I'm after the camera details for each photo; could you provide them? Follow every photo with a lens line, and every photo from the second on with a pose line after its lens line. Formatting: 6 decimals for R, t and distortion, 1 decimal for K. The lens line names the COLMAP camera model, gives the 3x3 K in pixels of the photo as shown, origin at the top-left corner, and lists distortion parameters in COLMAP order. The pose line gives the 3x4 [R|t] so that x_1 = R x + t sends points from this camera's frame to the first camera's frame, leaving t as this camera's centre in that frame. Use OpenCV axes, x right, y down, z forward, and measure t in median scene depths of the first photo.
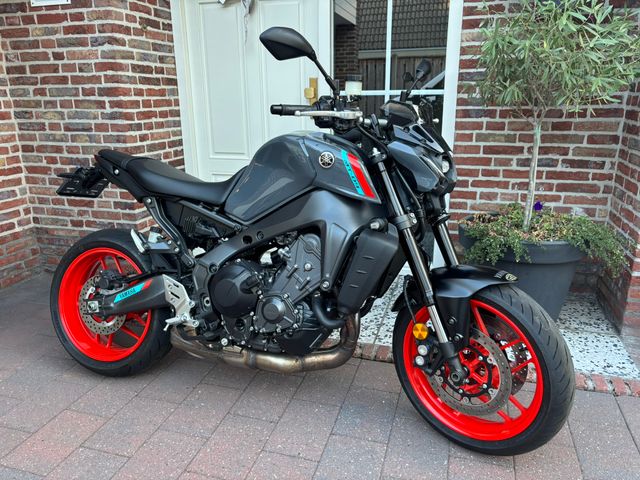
lens RADIAL K [[477.5, 0, 320.0], [0, 477.5, 240.0], [0, 0, 1]] dist [0.033235, -0.046810]
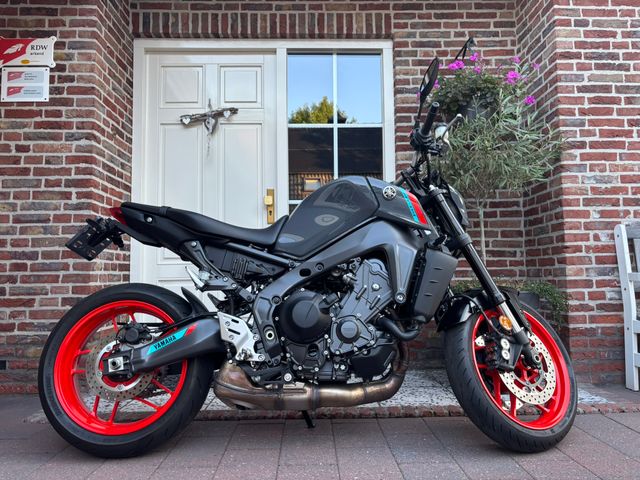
lens RADIAL K [[476.9, 0, 308.6], [0, 476.9, 241.3], [0, 0, 1]] dist [0.001715, -0.003849]
pose [[0.954449, 0.021271, 0.297614, -0.288315], [0.083557, 0.938491, -0.335042, 0.179907], [-0.286435, 0.344648, 0.893965, 0.027904]]
